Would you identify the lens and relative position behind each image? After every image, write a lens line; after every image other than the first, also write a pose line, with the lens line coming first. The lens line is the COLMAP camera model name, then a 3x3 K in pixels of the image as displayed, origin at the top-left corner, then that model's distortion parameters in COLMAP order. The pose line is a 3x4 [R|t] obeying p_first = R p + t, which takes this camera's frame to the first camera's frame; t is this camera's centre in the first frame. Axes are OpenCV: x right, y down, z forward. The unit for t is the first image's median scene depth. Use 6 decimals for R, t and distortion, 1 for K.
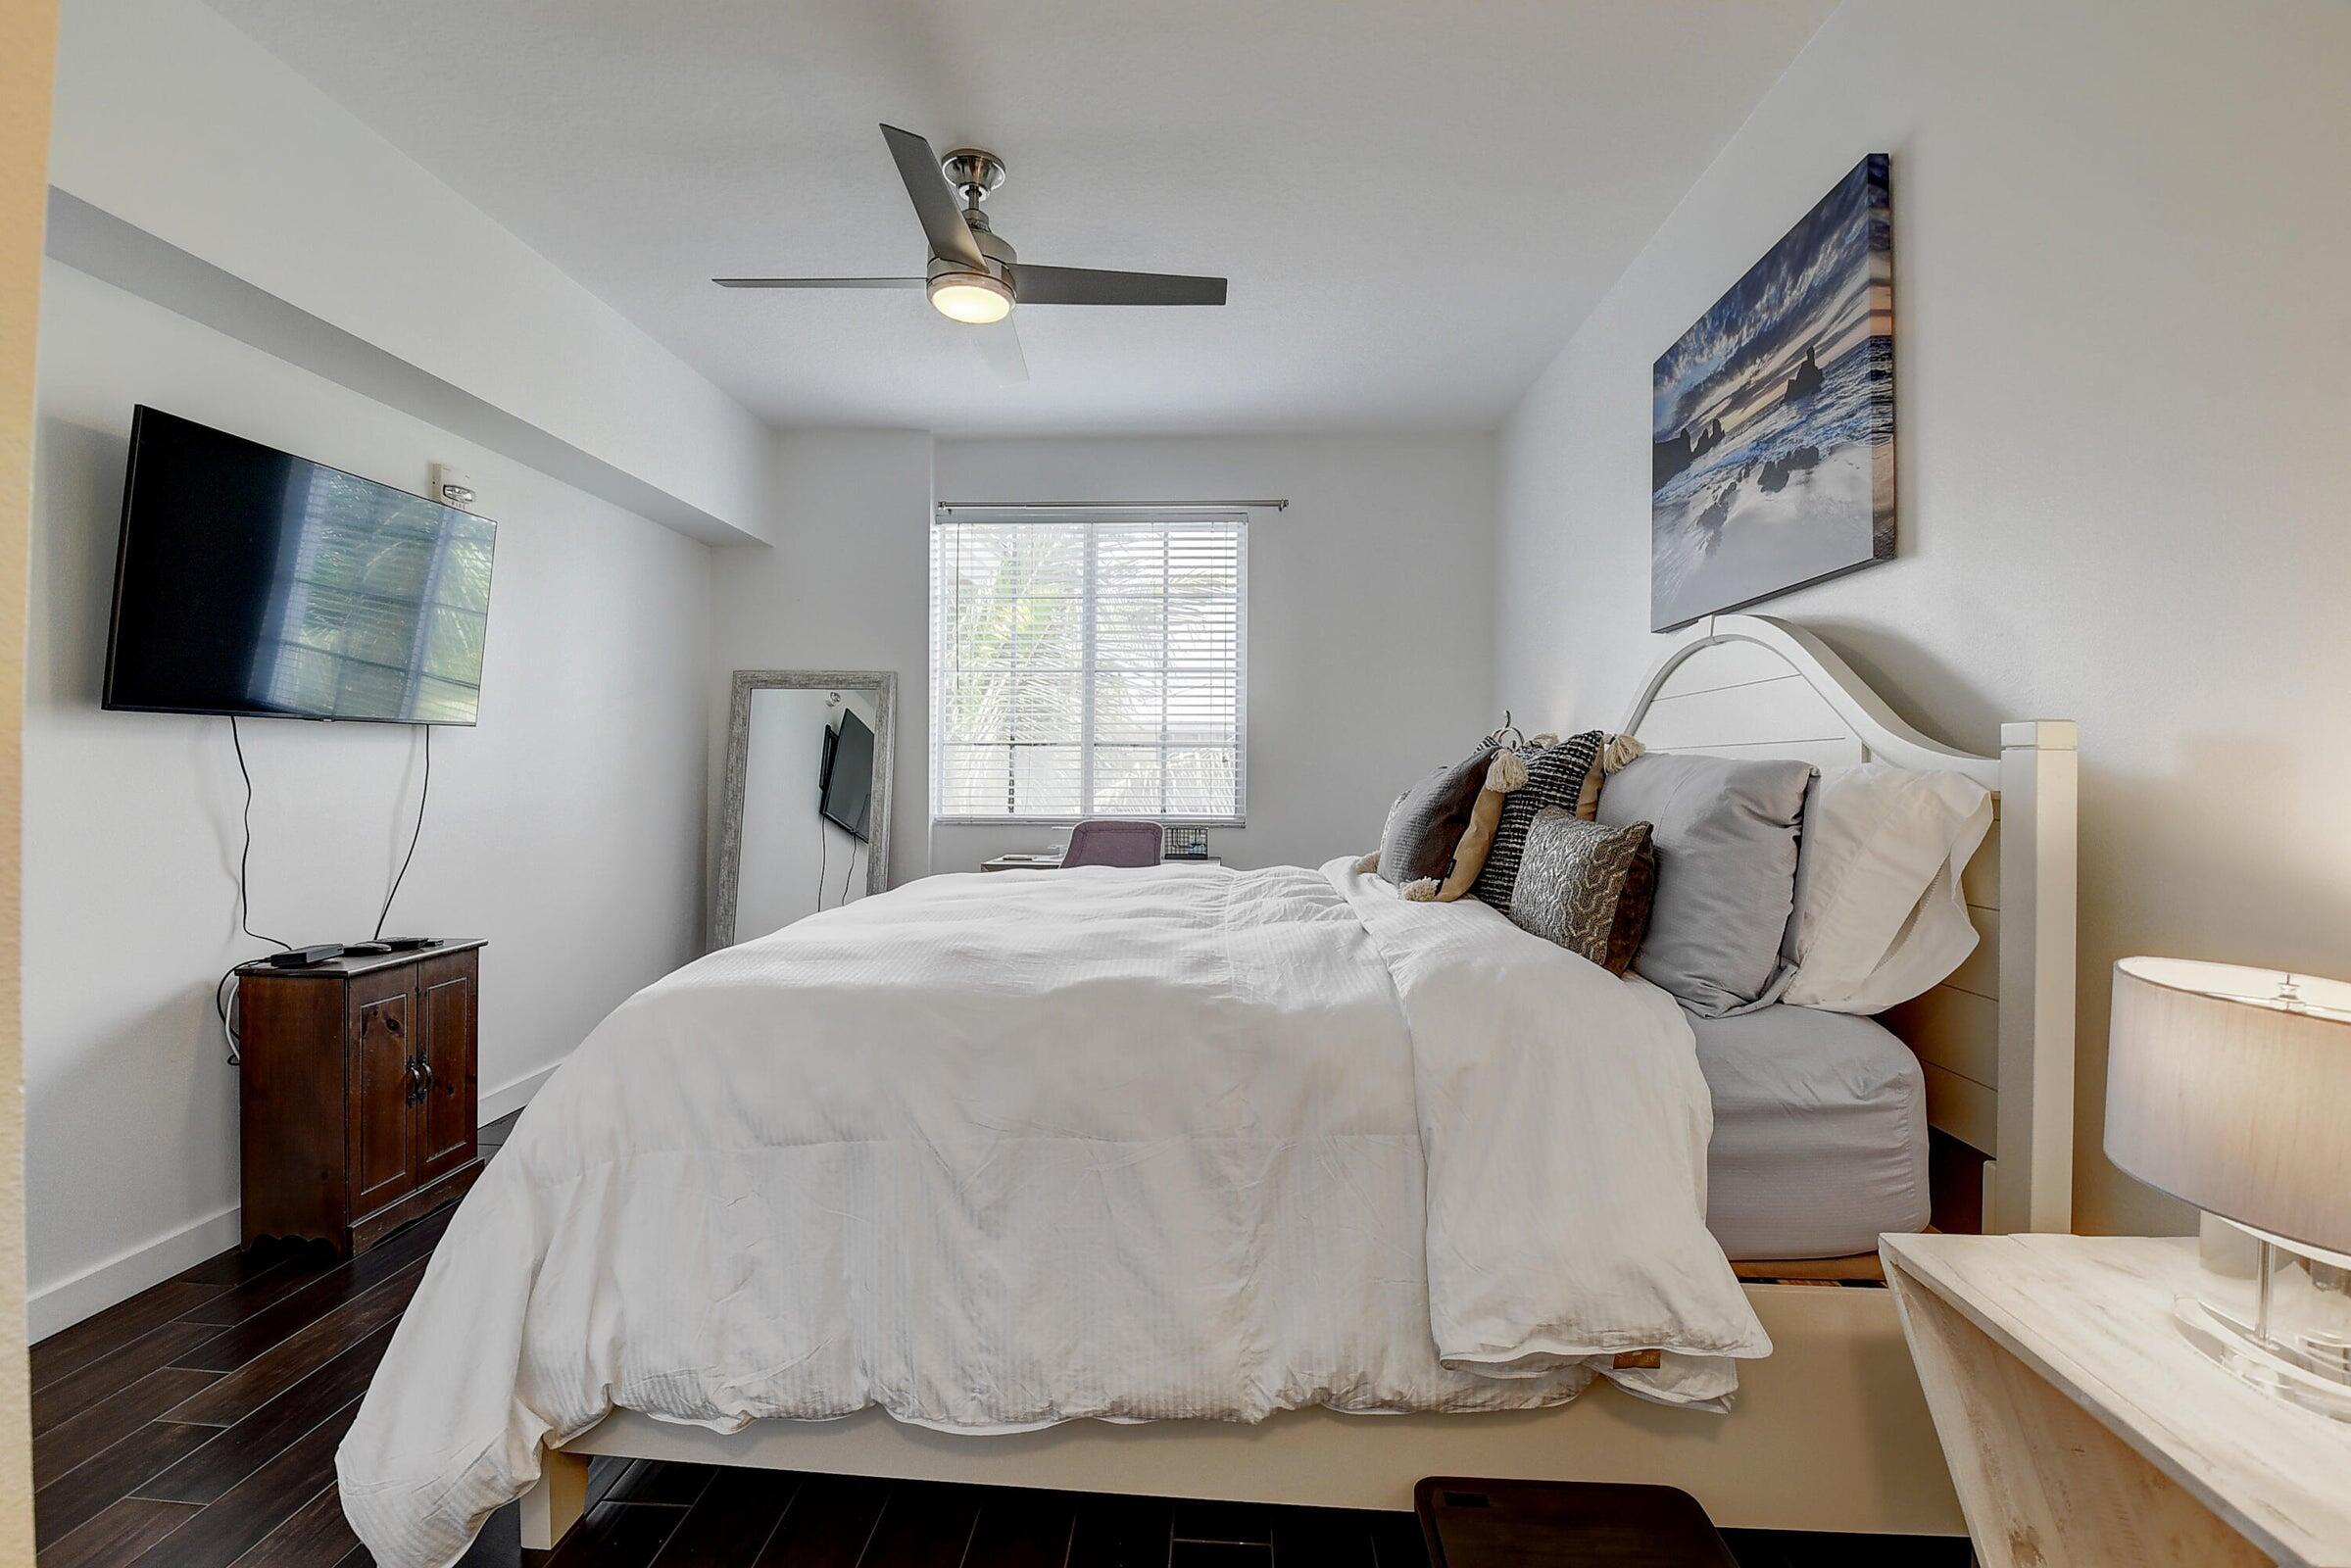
lens RADIAL K [[1030.5, 0, 1172.8], [0, 1030.5, 757.9], [0, 0, 1]] dist [-0.001191, -0.000284]
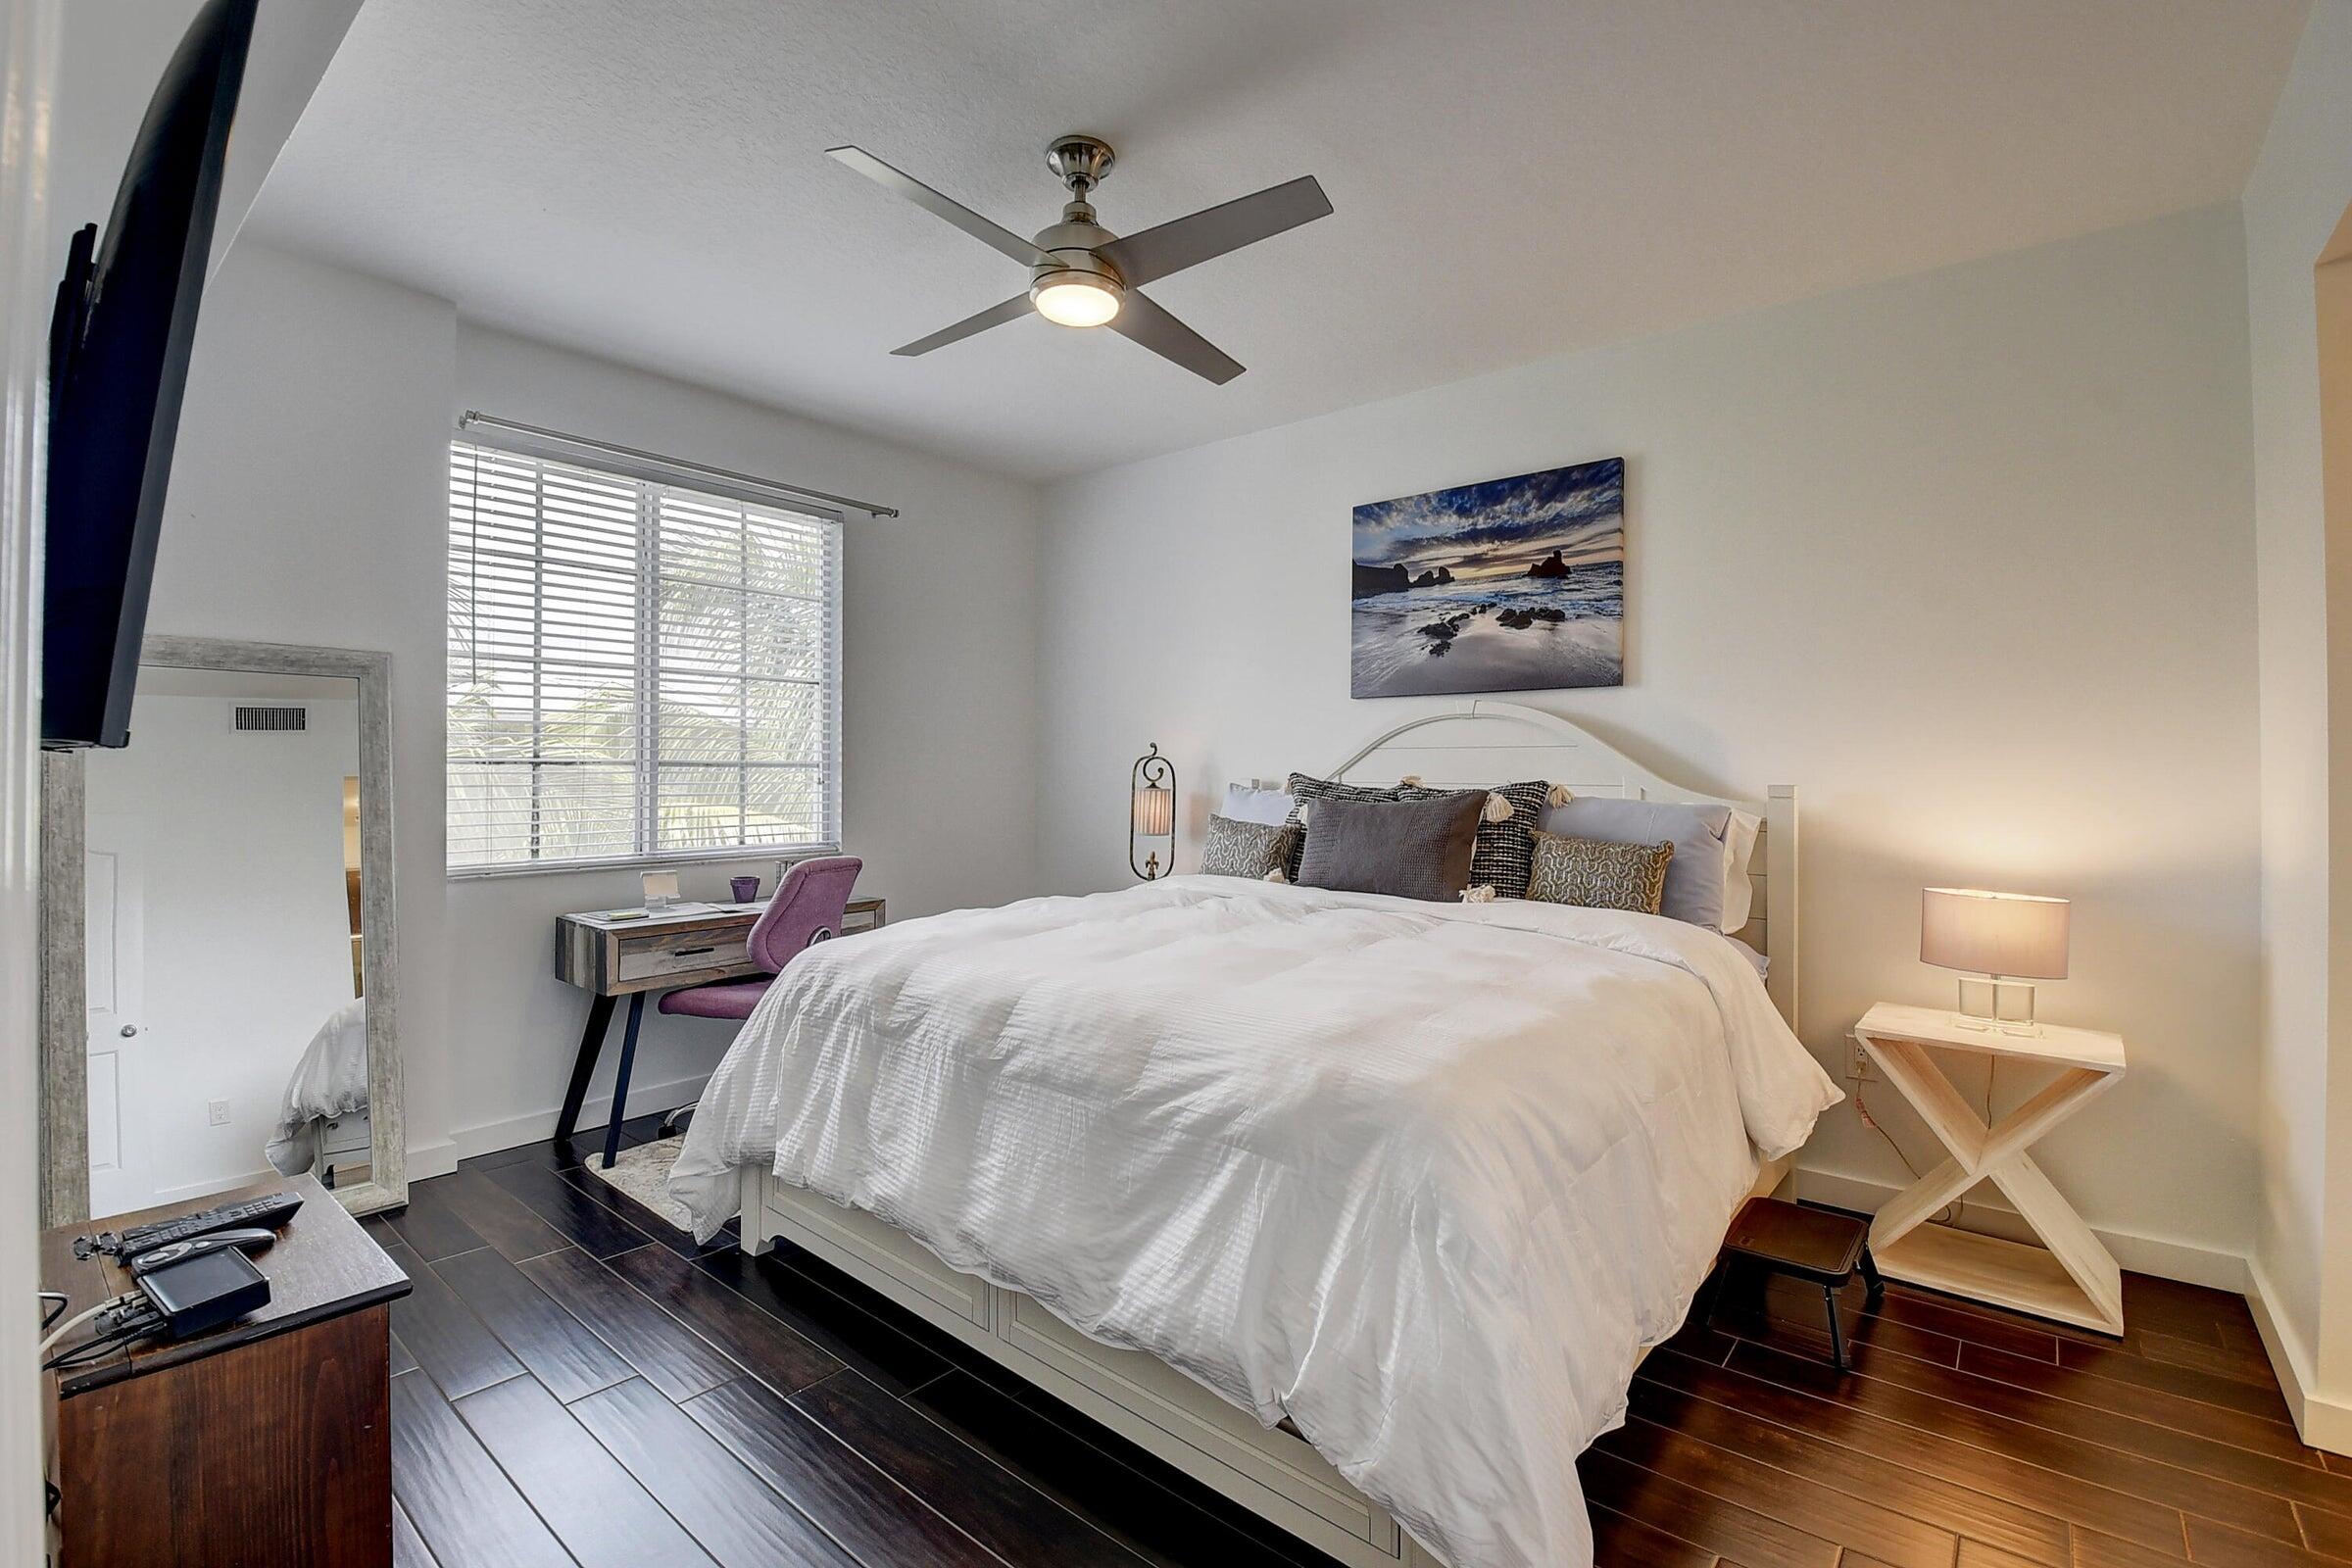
lens RADIAL K [[1042.8, 0, 1138.0], [0, 1042.8, 772.9], [0, 0, 1]] dist [0.001458, -0.000174]
pose [[0.609221, -0.002245, 0.792998, -0.977454], [-0.011630, 0.999863, 0.011766, -0.040942], [-0.792915, -0.016391, 0.609111, 0.426786]]
